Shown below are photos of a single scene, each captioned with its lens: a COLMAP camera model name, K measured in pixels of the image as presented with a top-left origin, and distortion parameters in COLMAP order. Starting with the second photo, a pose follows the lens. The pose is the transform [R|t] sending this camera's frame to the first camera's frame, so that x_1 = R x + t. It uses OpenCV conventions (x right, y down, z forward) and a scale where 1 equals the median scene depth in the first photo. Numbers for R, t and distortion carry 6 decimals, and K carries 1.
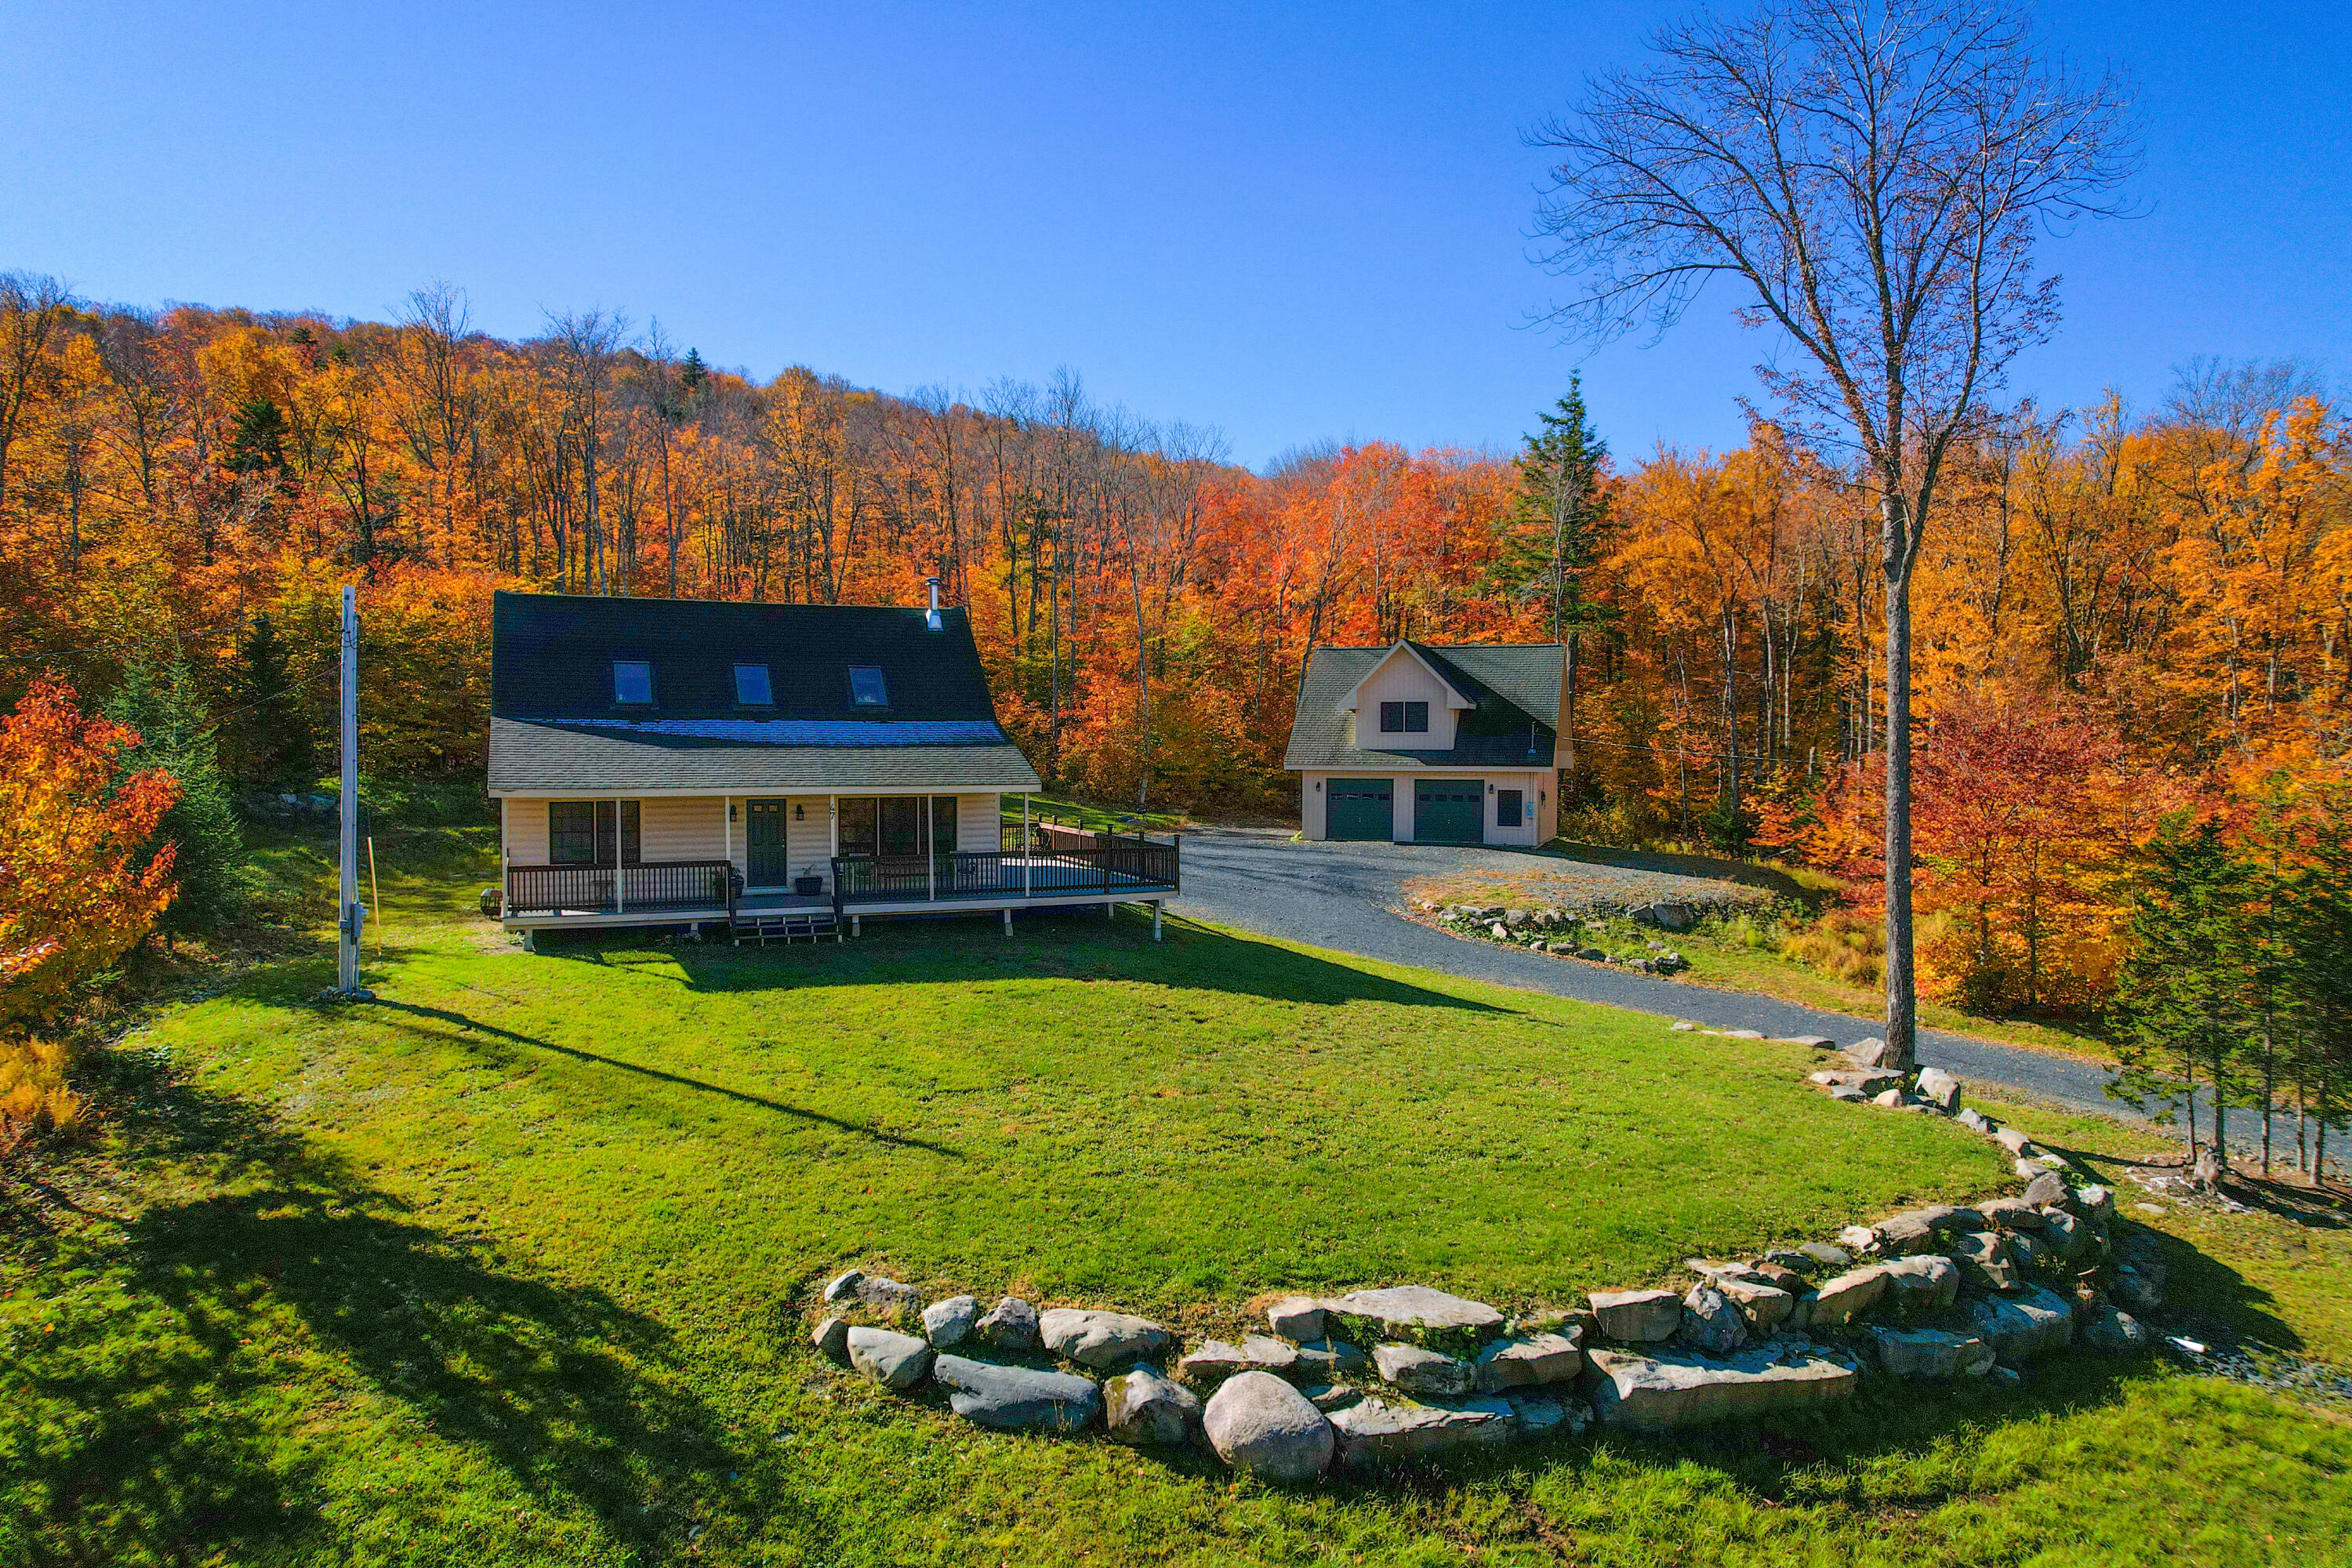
lens RADIAL K [[1486.0, 0, 1183.1], [0, 1486.0, 773.1], [0, 0, 1]] dist [-0.039355, 0.002509]
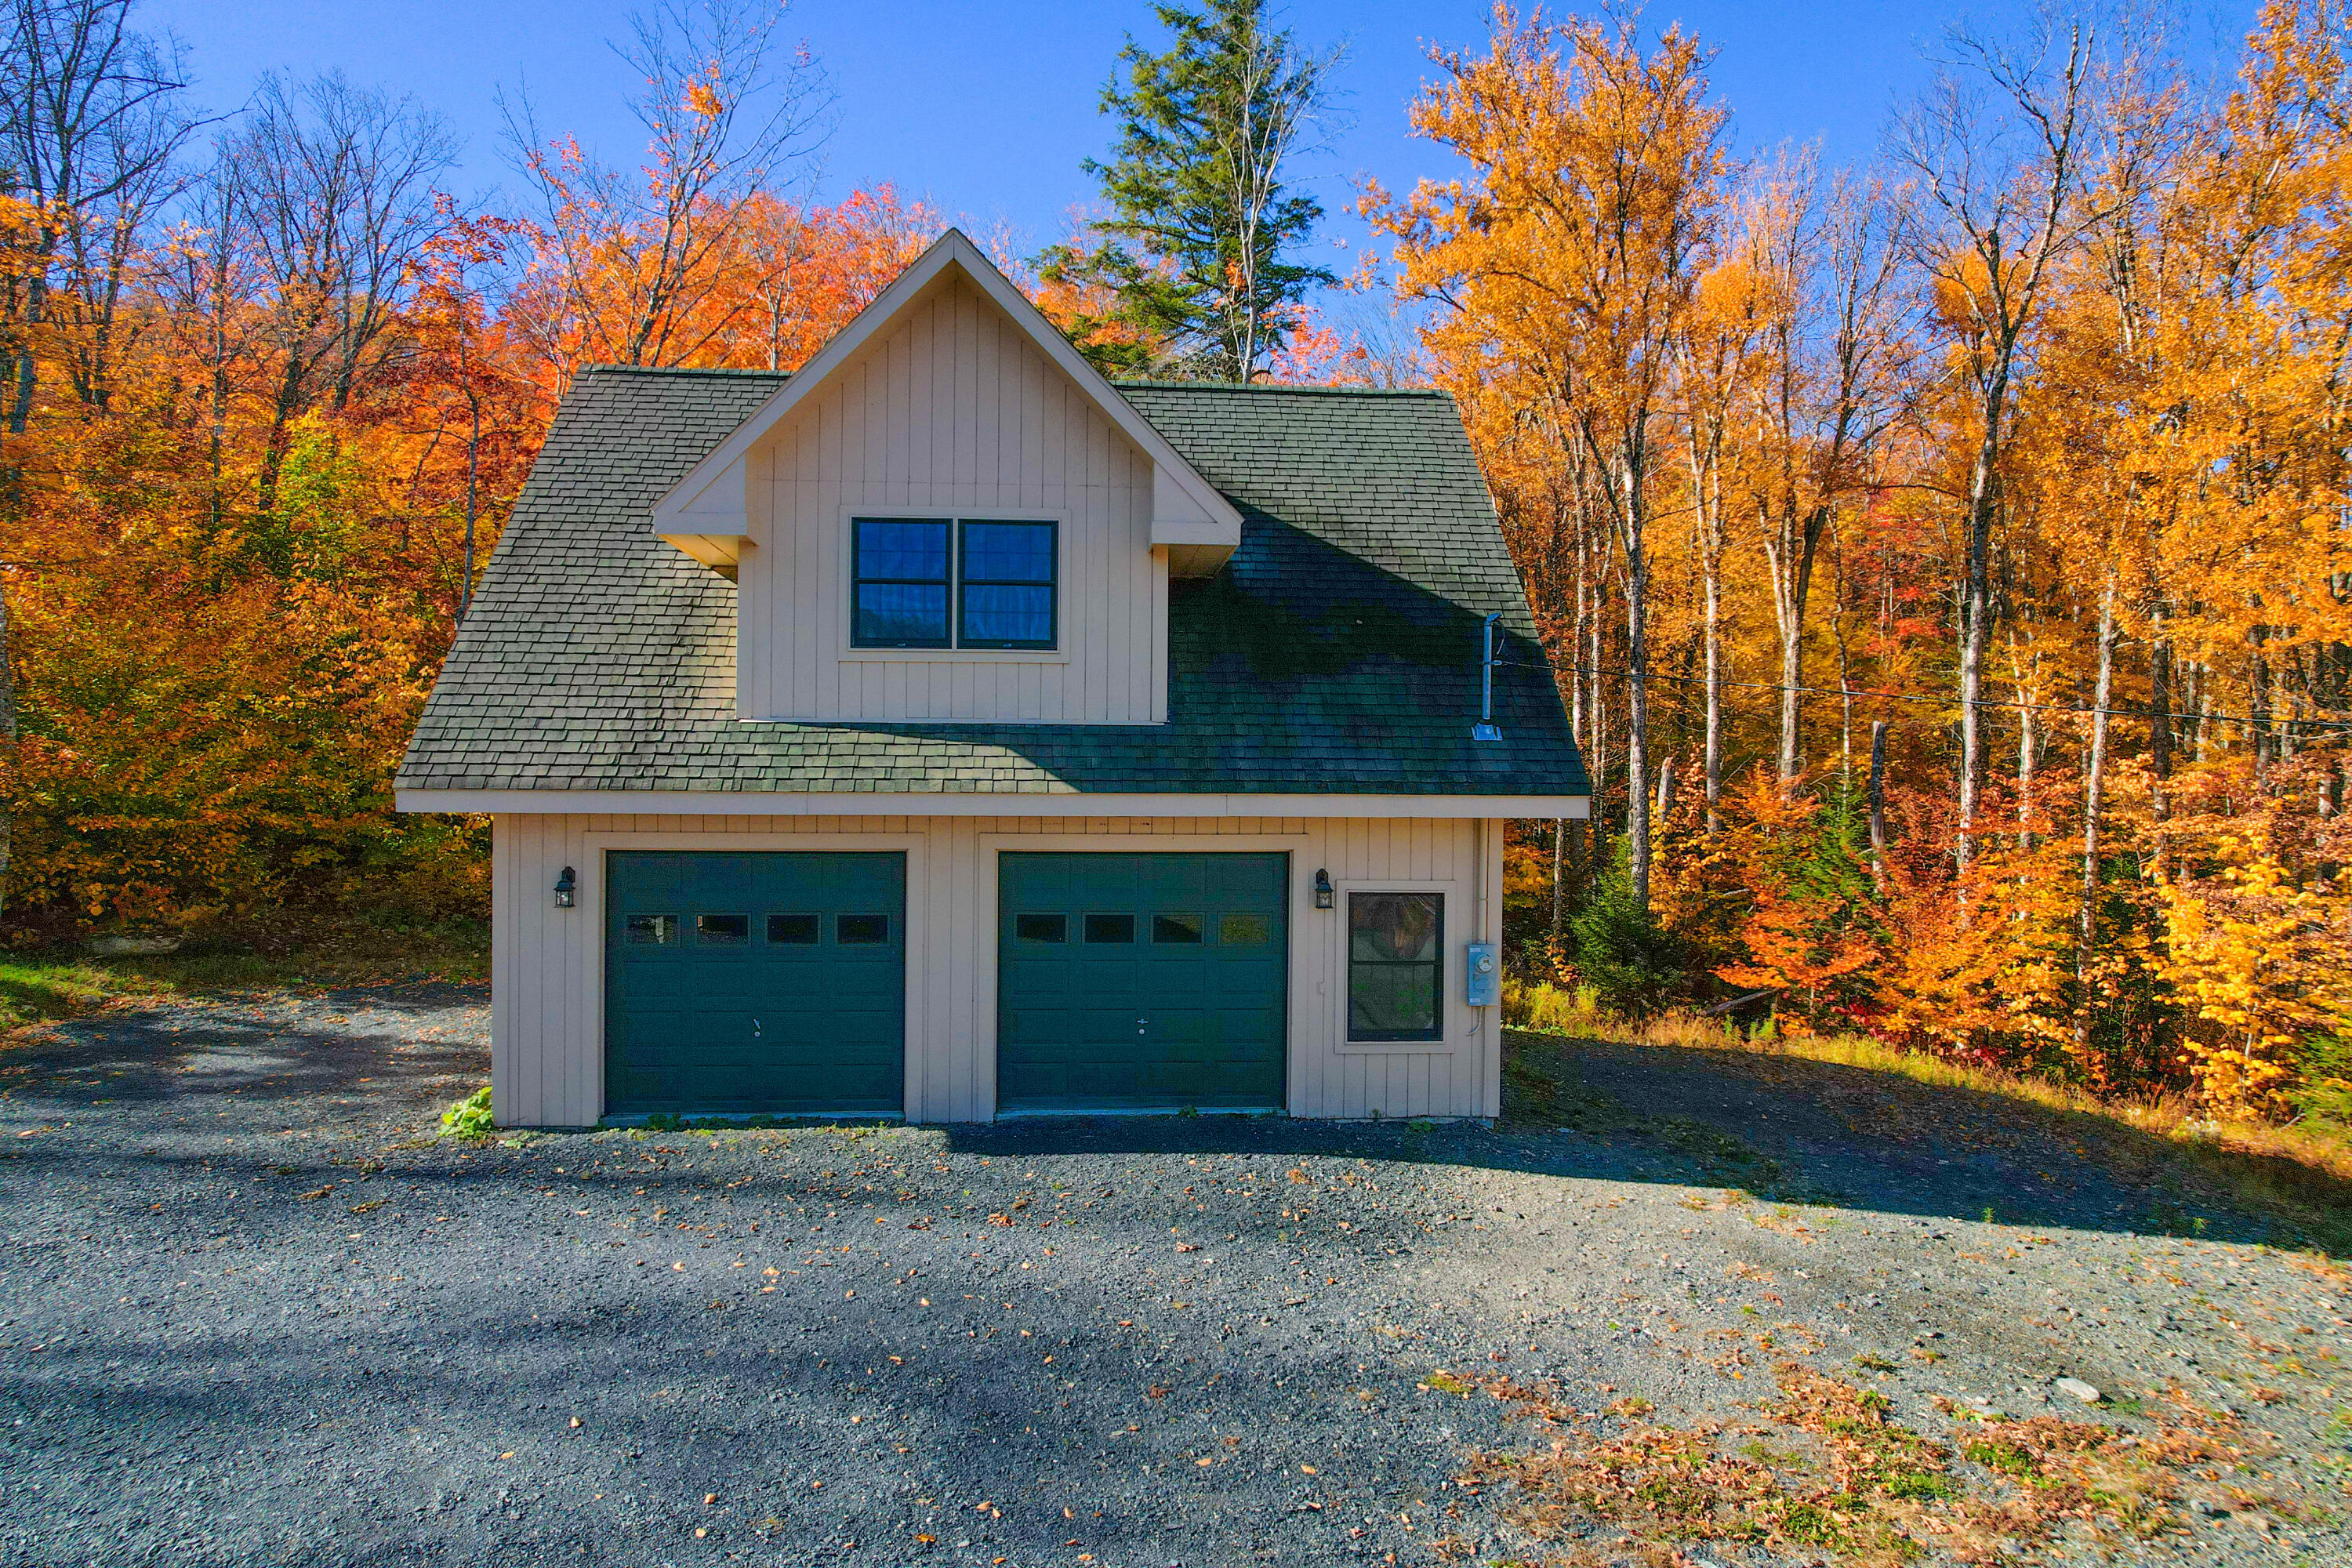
lens RADIAL K [[1486.0, 0, 1183.1], [0, 1486.0, 773.1], [0, 0, 1]] dist [-0.039355, 0.002509]
pose [[0.912198, 0.007226, 0.409687, 0.111587], [0.002422, 0.999732, -0.023026, -0.003368], [-0.409743, 0.021997, 0.911936, 1.001800]]
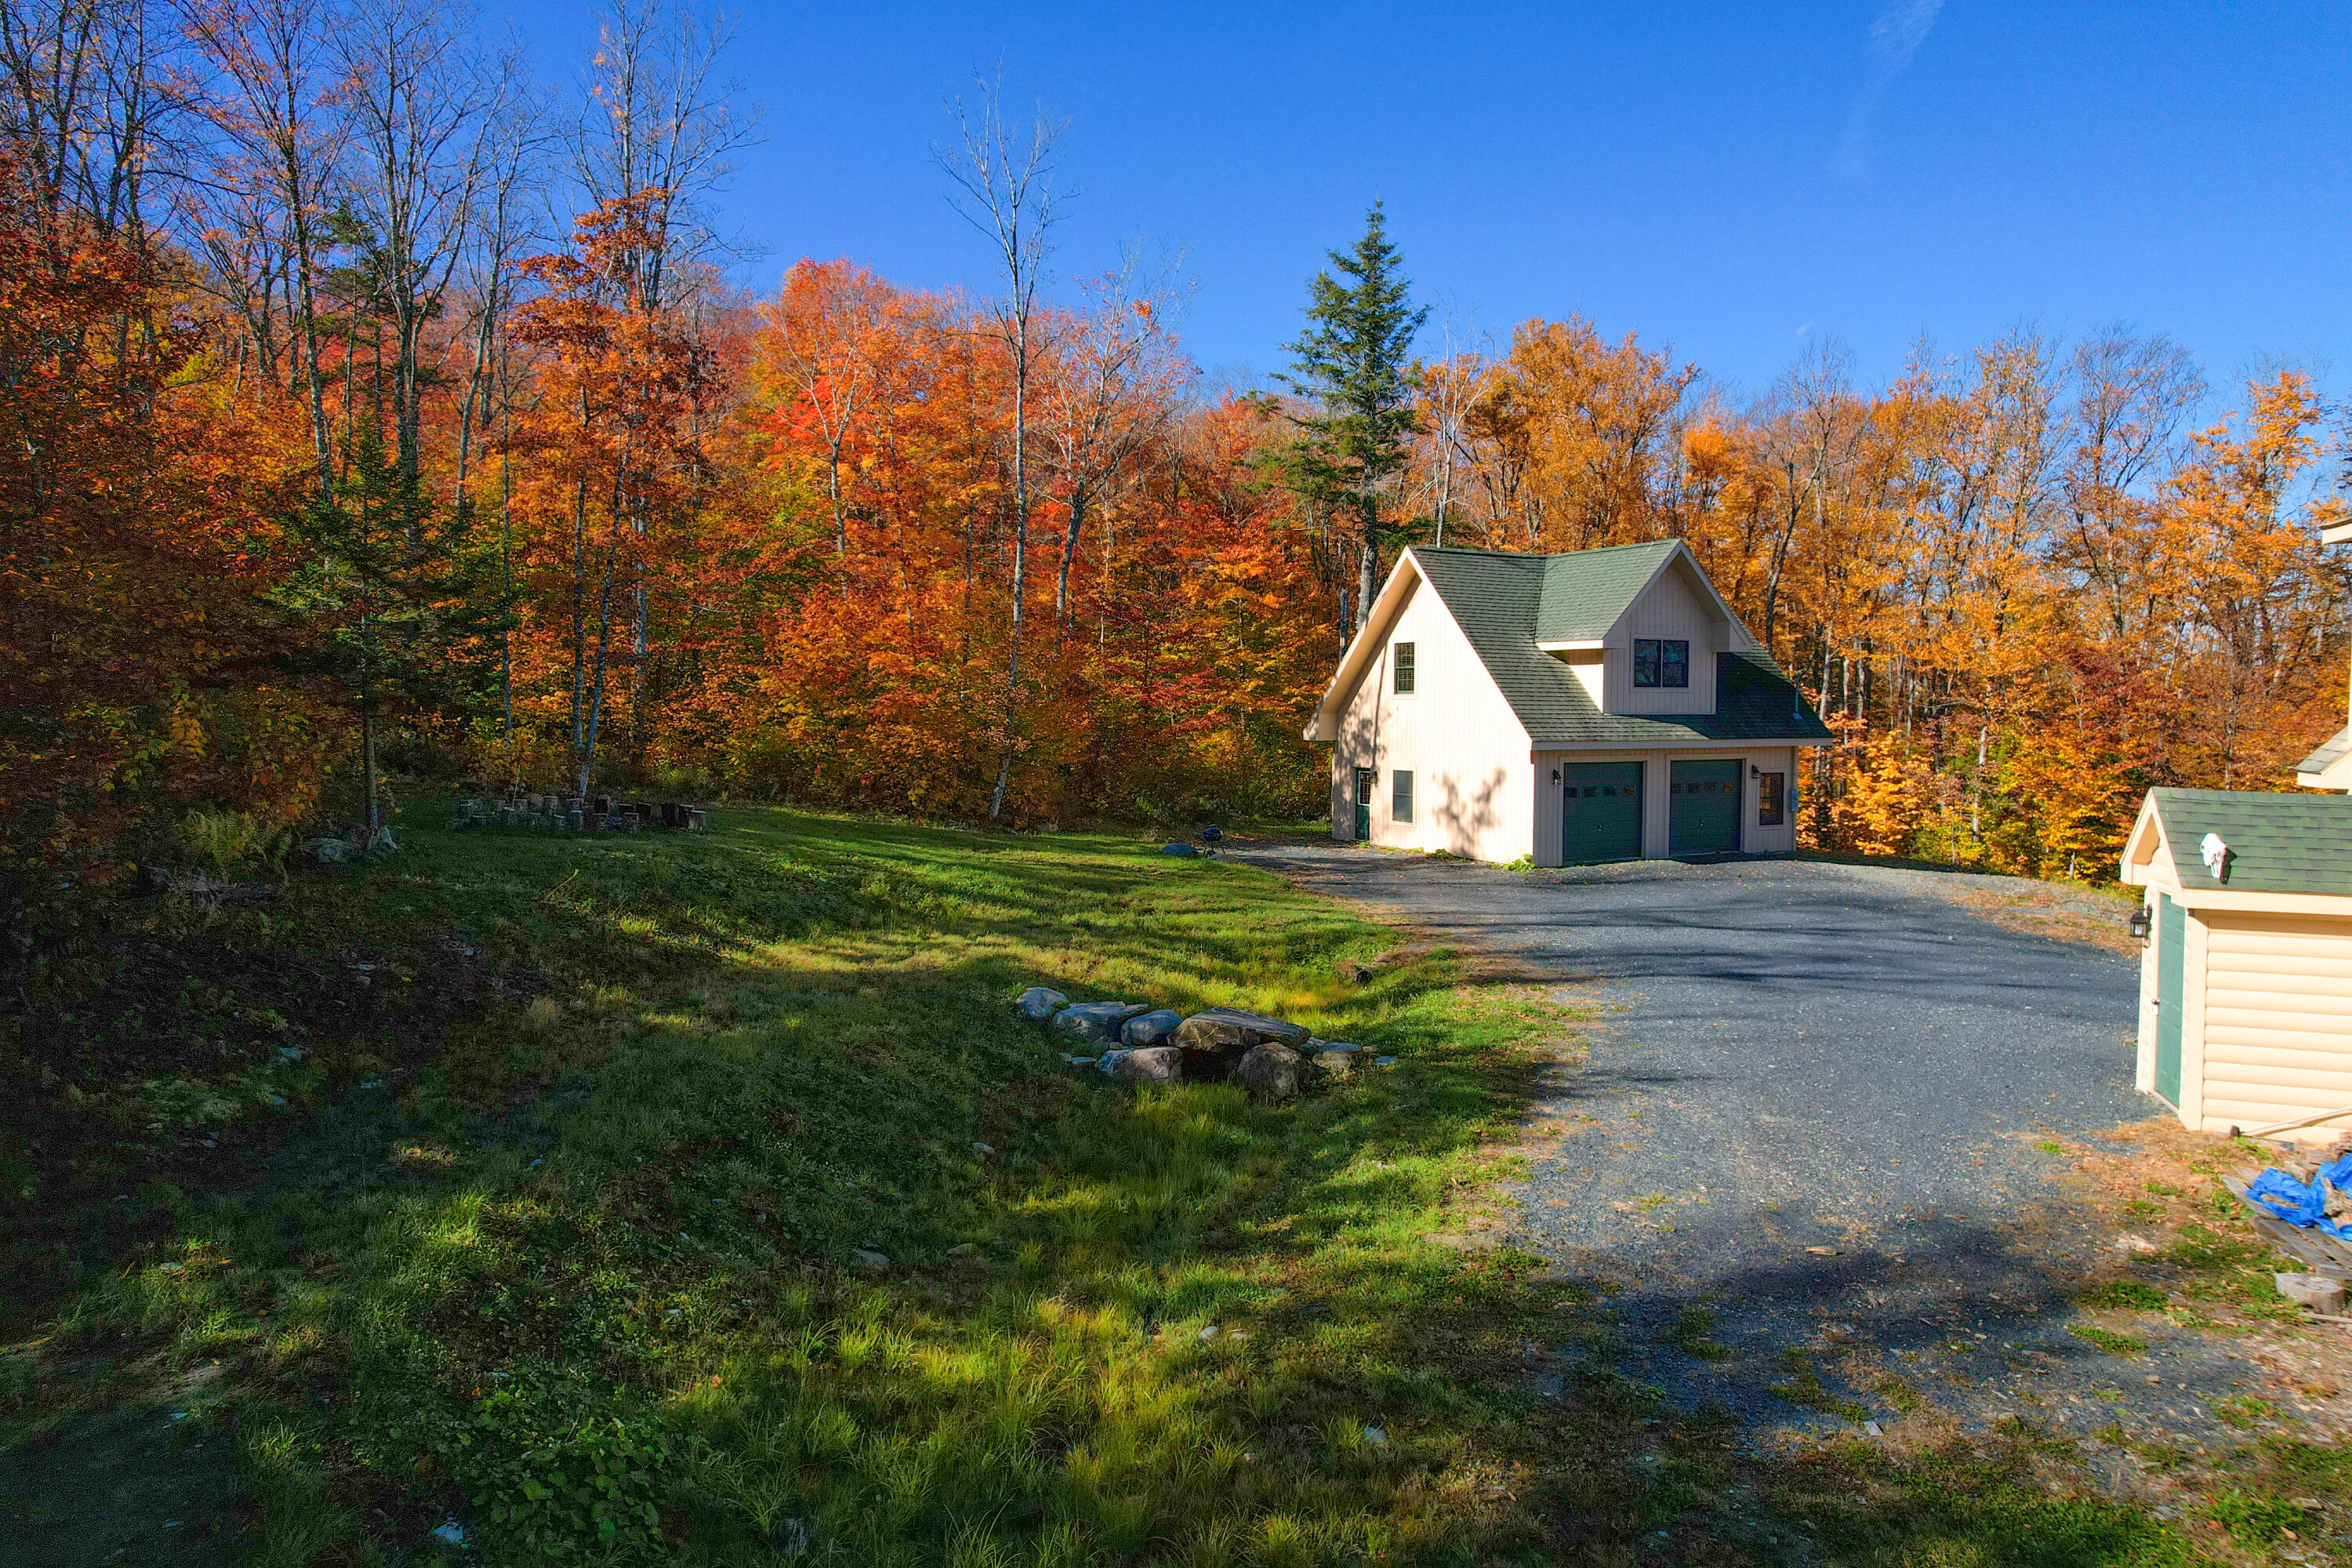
lens RADIAL K [[1506.5, 0, 1186.7], [0, 1506.5, 776.4], [0, 0, 1]] dist [-0.064322, 0.061205]
pose [[0.680547, -0.033646, 0.731932, -0.613448], [0.013024, 0.999343, 0.033829, -0.018108], [-0.732589, -0.013489, 0.680538, 0.914985]]
